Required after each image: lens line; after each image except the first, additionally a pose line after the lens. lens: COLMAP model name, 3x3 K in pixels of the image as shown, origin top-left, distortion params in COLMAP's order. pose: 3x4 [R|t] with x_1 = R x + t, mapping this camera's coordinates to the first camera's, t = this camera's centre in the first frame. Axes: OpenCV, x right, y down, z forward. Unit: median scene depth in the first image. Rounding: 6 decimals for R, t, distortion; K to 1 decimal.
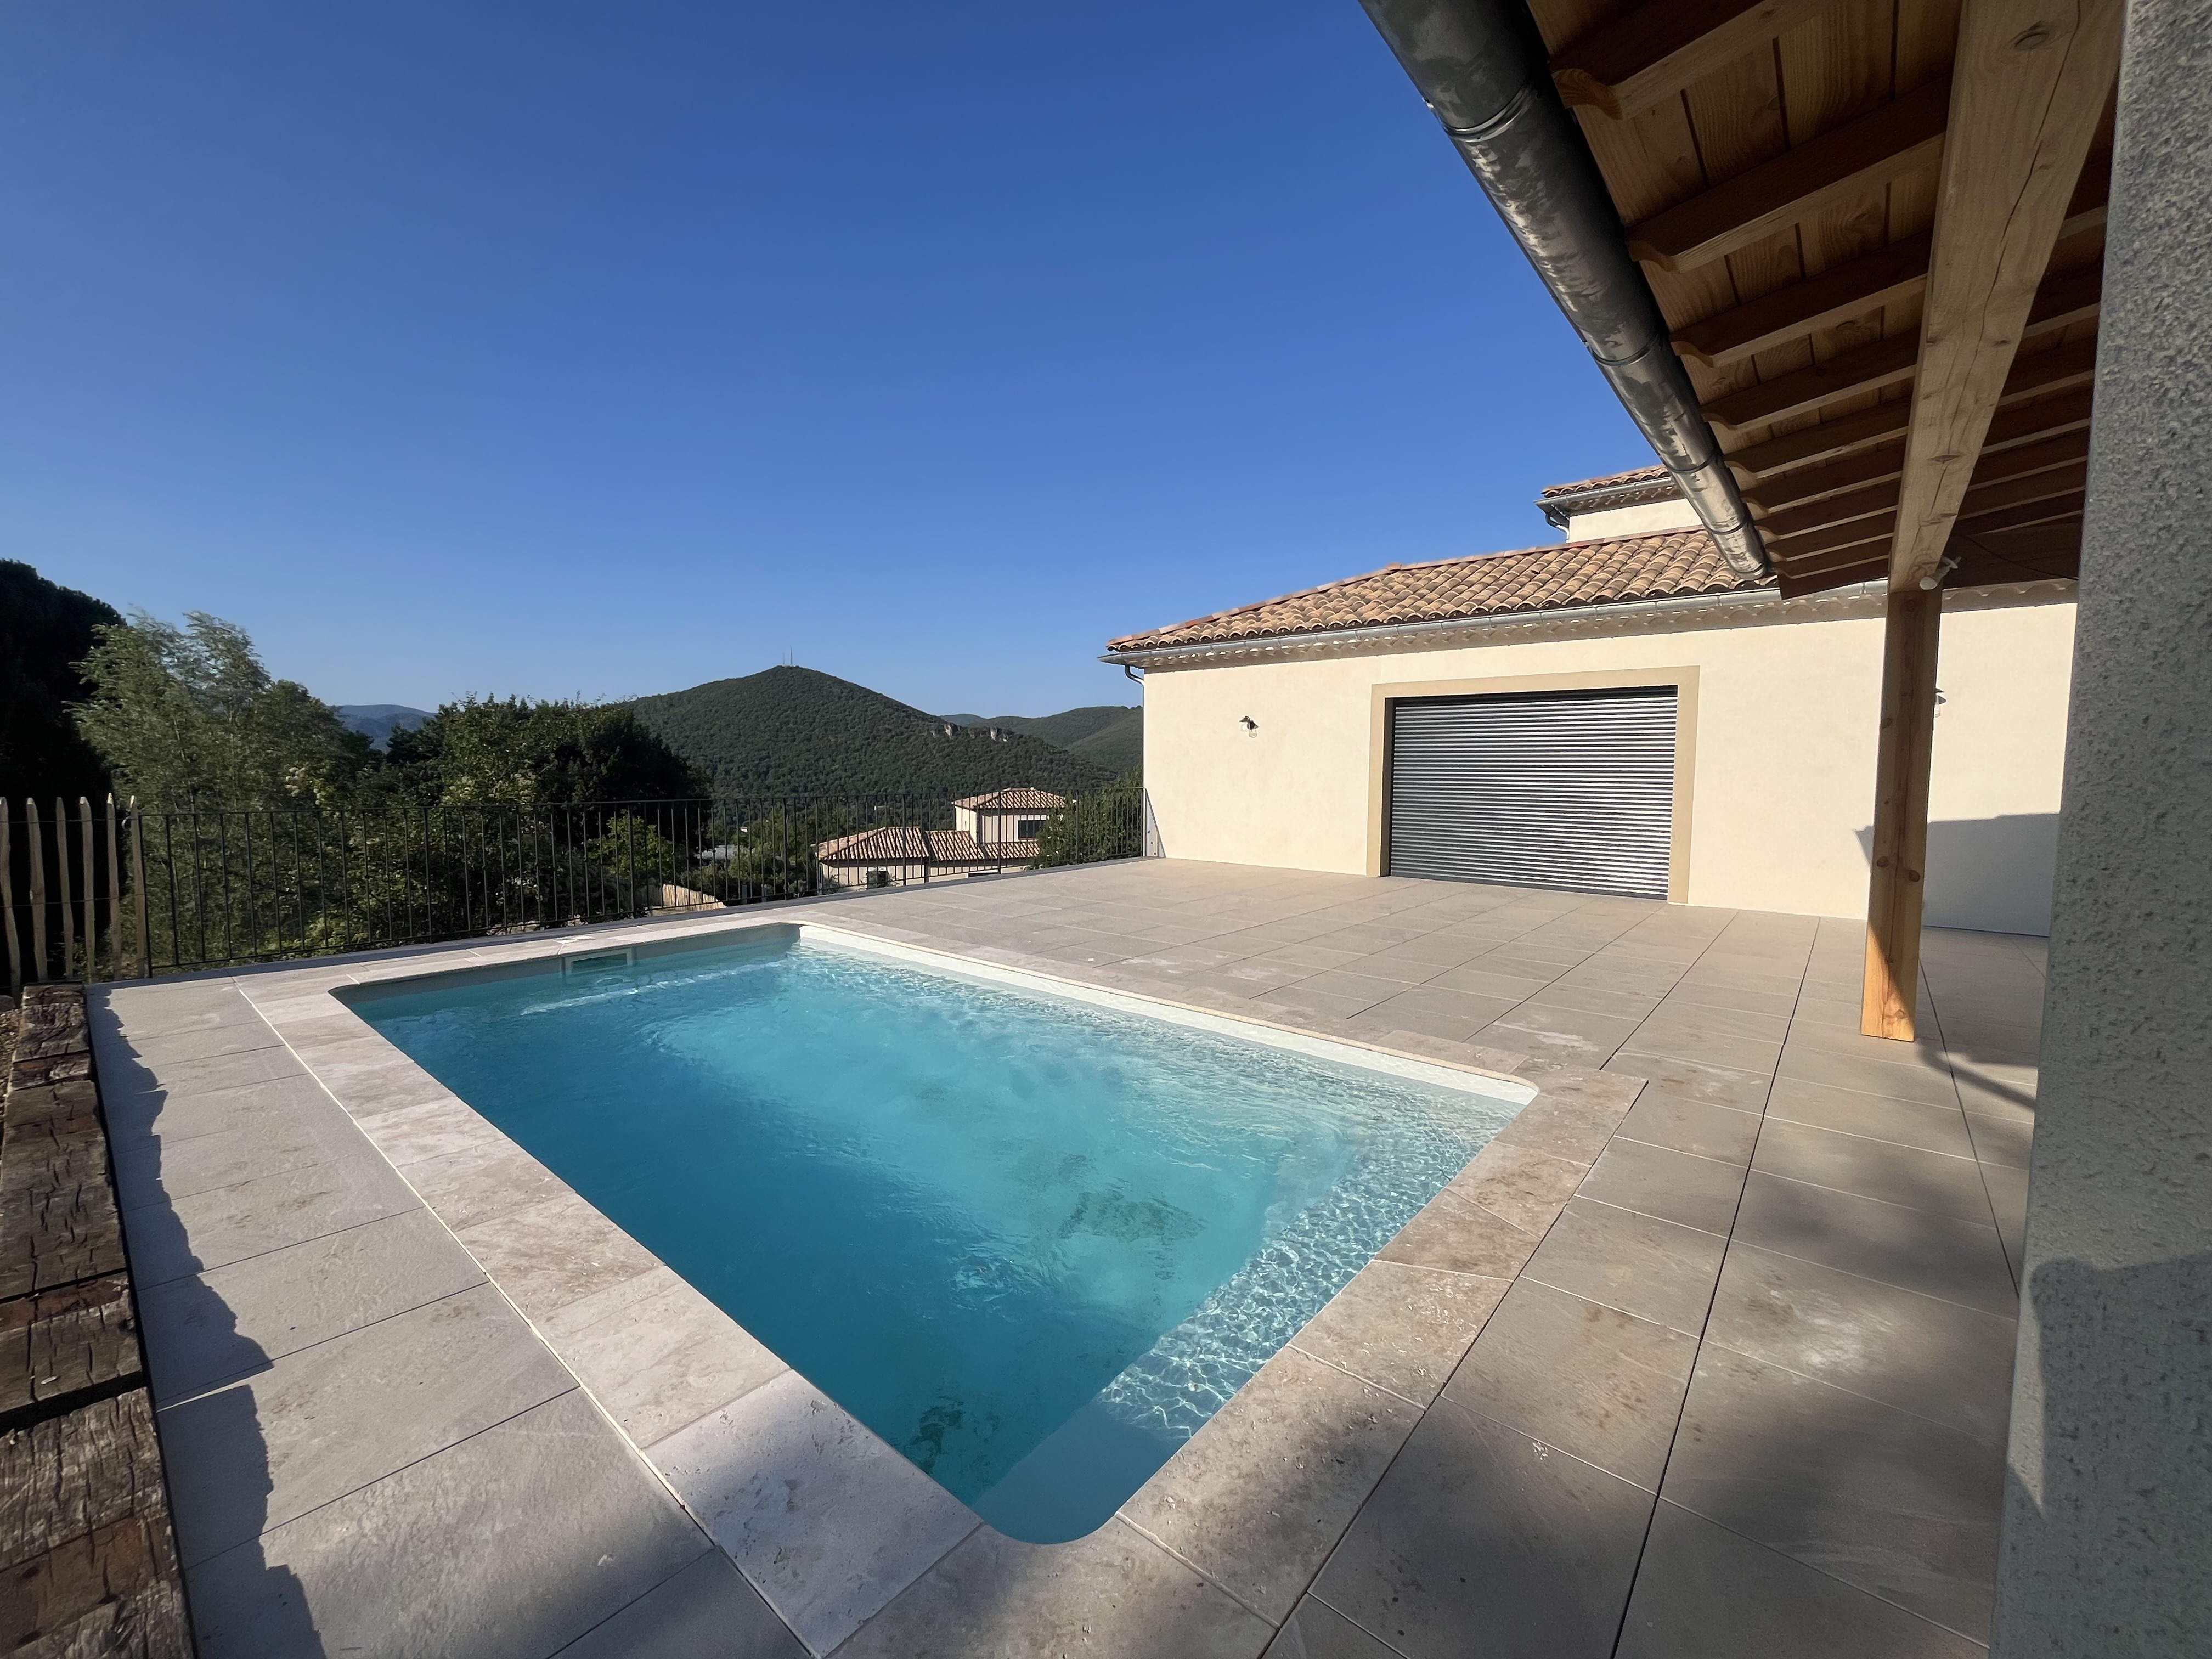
lens RADIAL K [[893.6, 0, 1103.9], [0, 893.6, 851.1], [0, 0, 1]] dist [0.004002, -0.001824]
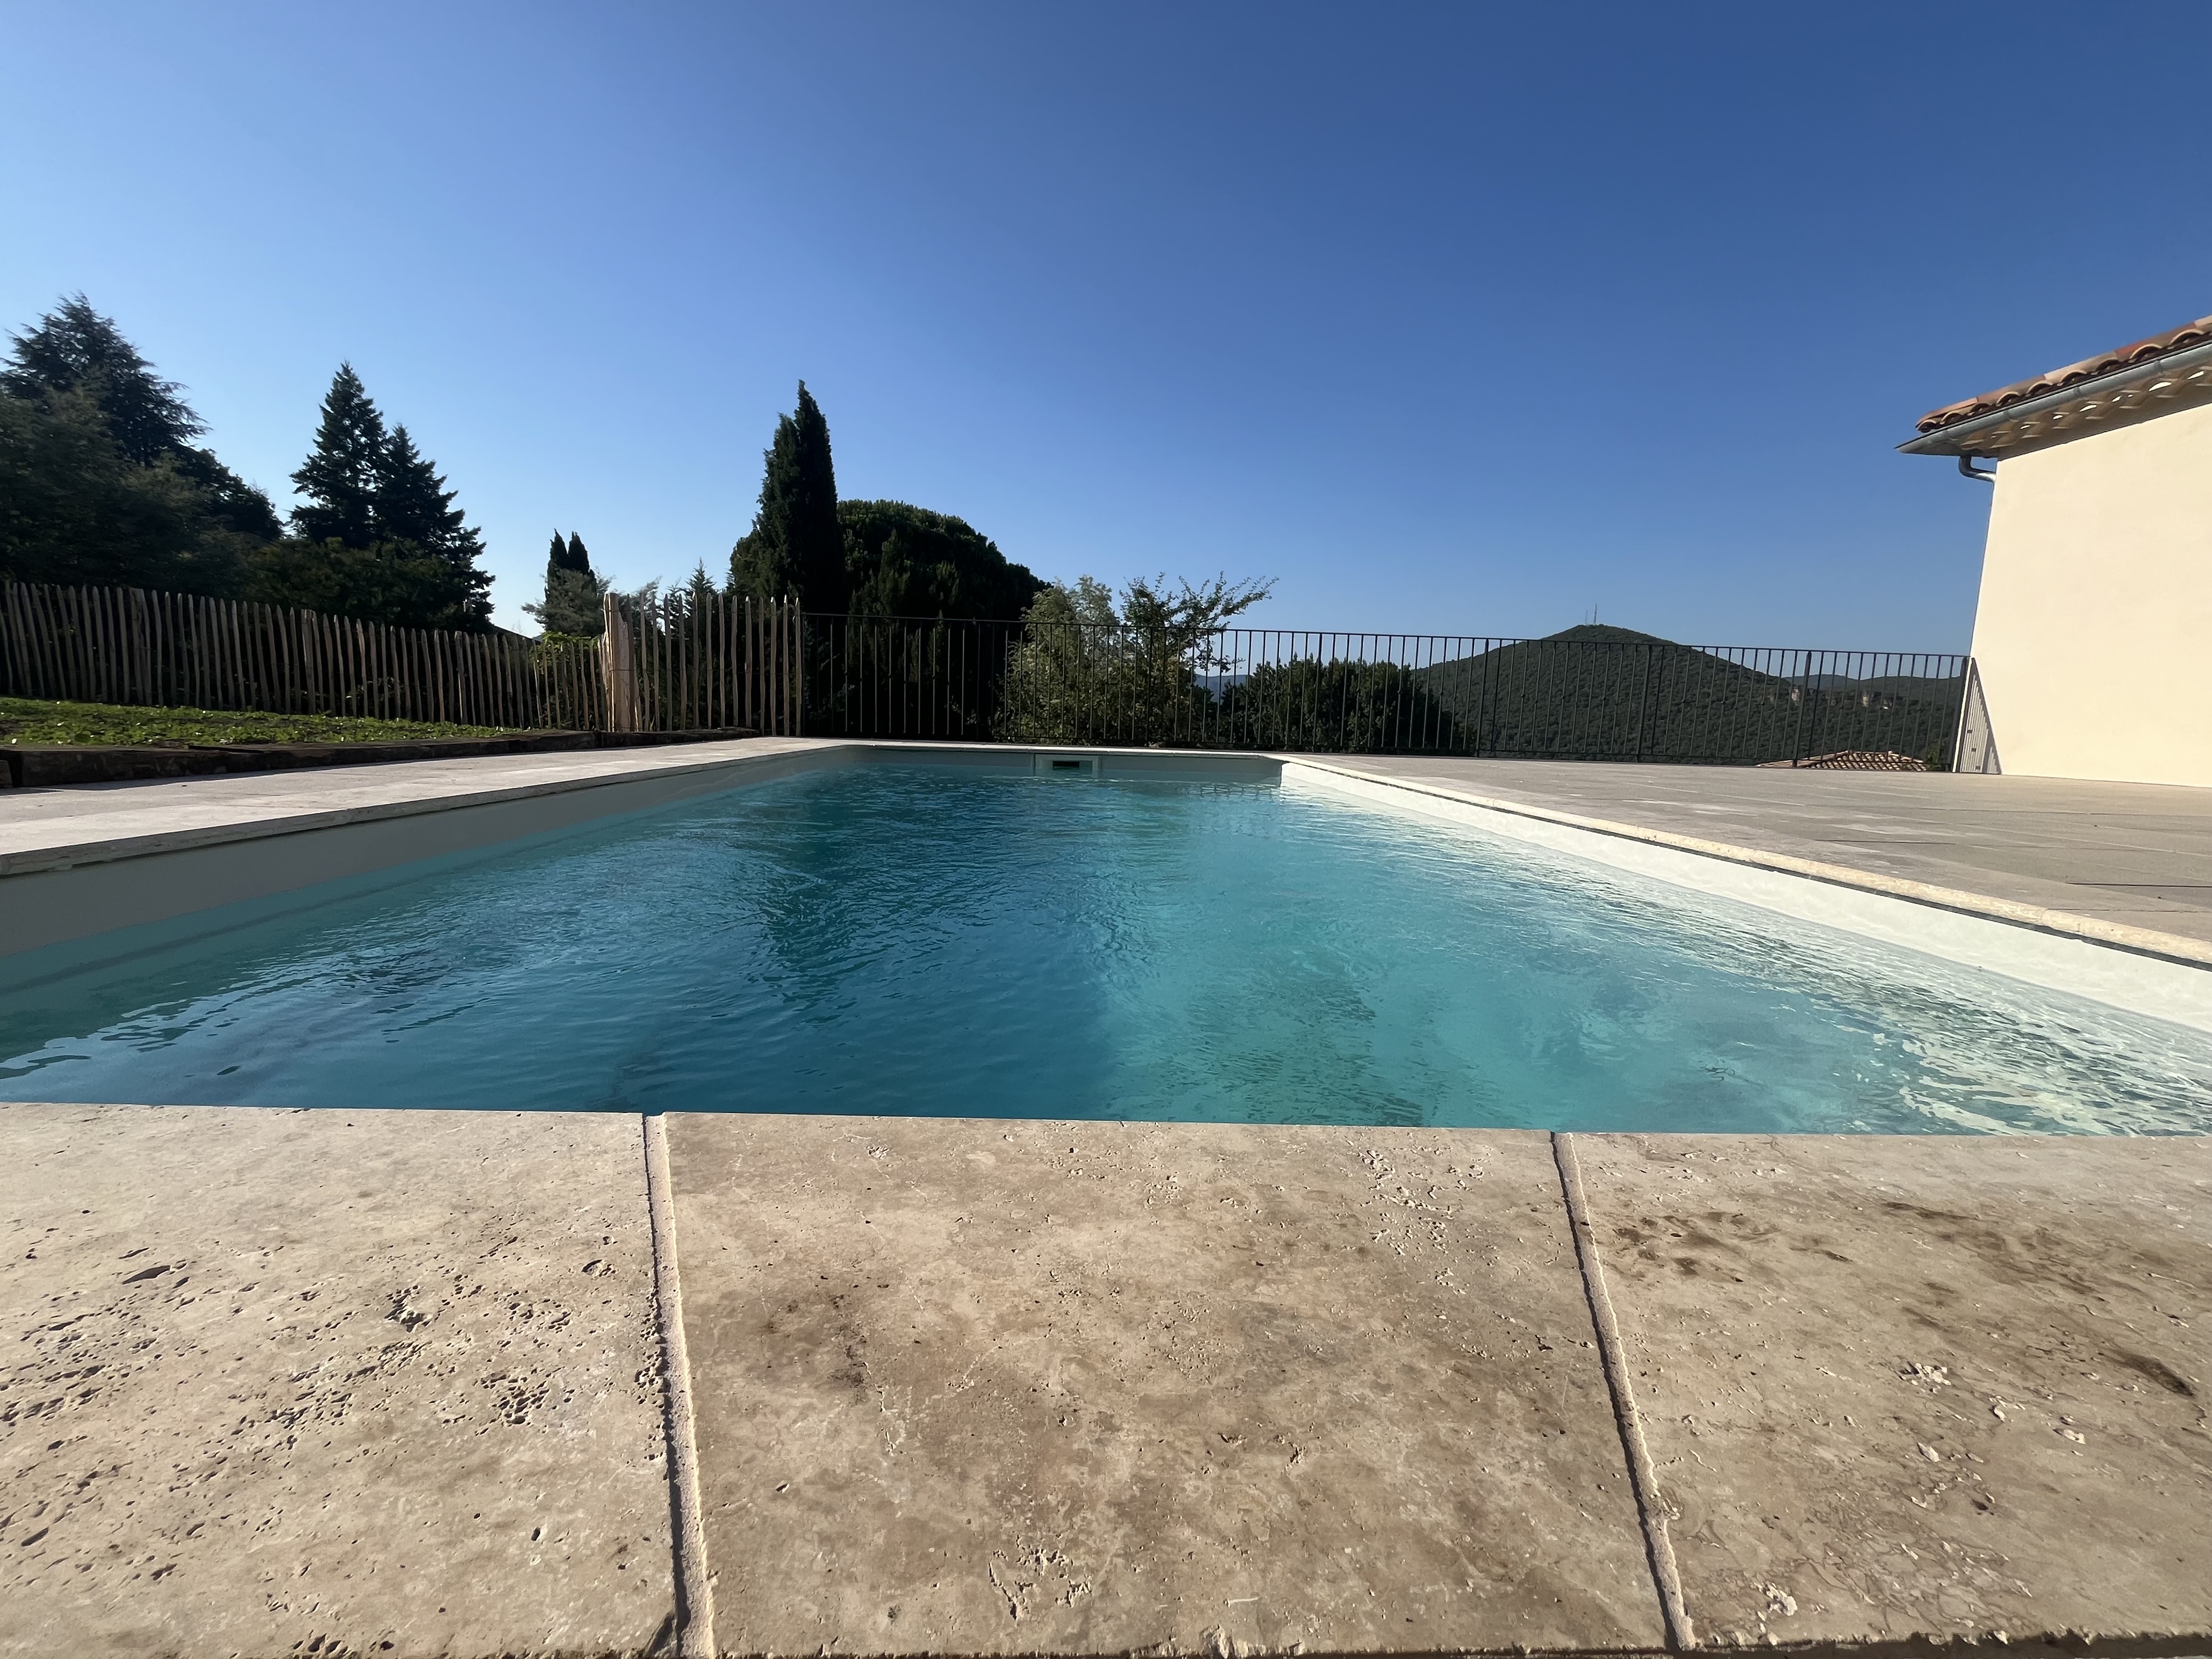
lens RADIAL K [[893.6, 0, 1105.7], [0, 893.6, 826.3], [0, 0, 1]] dist [0.004002, -0.001824]
pose [[0.678362, 0.107853, -0.726768, 0.101183], [-0.101031, 0.993464, 0.053129, 0.069283], [0.727748, 0.037385, 0.684825, 0.177076]]
